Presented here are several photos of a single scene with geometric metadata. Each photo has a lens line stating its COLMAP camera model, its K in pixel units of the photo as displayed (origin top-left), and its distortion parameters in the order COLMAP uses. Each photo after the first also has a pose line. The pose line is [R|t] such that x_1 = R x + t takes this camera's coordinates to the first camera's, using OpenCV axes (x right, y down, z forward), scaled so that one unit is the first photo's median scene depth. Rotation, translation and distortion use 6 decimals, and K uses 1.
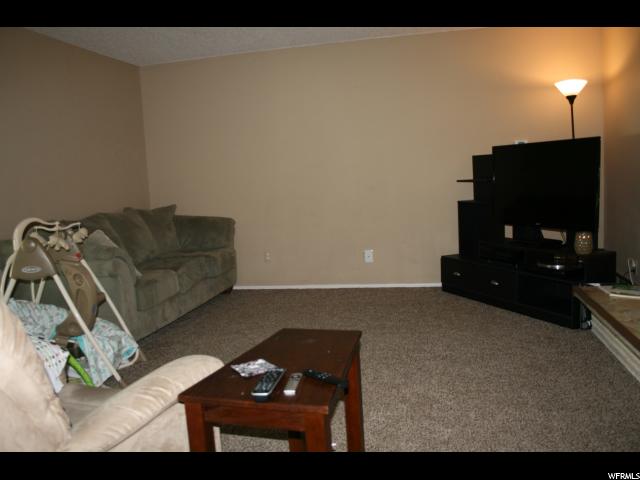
lens RADIAL K [[537.7, 0, 320.0], [0, 537.7, 240.0], [0, 0, 1]] dist [-0.166987, 0.153429]
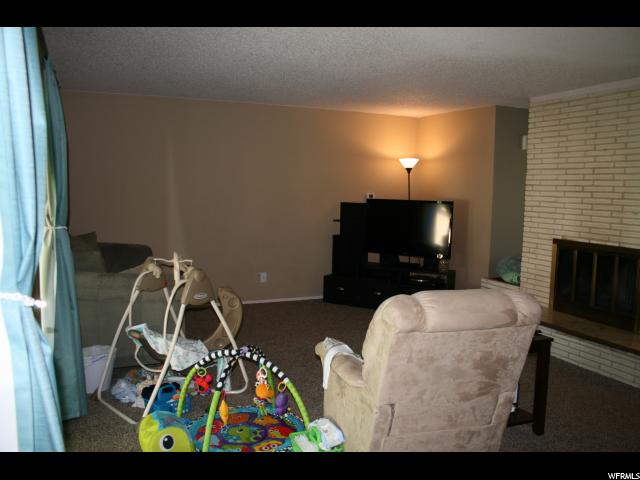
lens RADIAL K [[537.7, 0, 320.0], [0, 537.7, 240.0], [0, 0, 1]] dist [-0.166987, 0.153429]
pose [[0.796047, 0.012789, 0.605100, -0.600627], [0.008180, 0.999458, -0.031886, -0.017009], [-0.605179, 0.030333, 0.795511, -0.076036]]
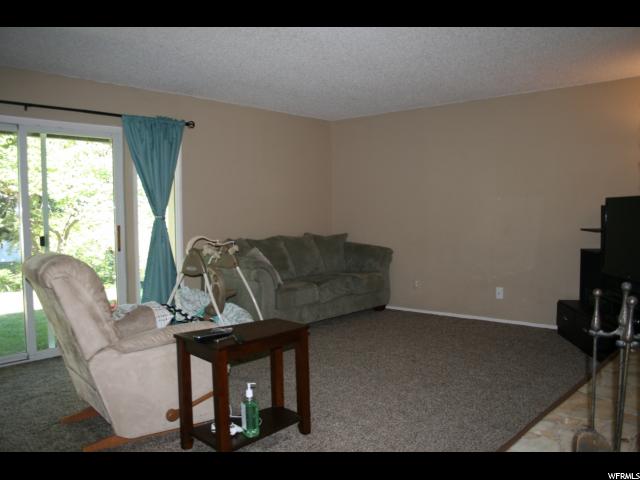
lens RADIAL K [[537.7, 0, 320.0], [0, 537.7, 240.0], [0, 0, 1]] dist [-0.166987, 0.153429]
pose [[0.865210, 0.074792, -0.495801, 0.320782], [-0.099672, 0.994734, -0.023879, -0.016487], [0.491404, 0.070078, 0.868108, -0.120596]]
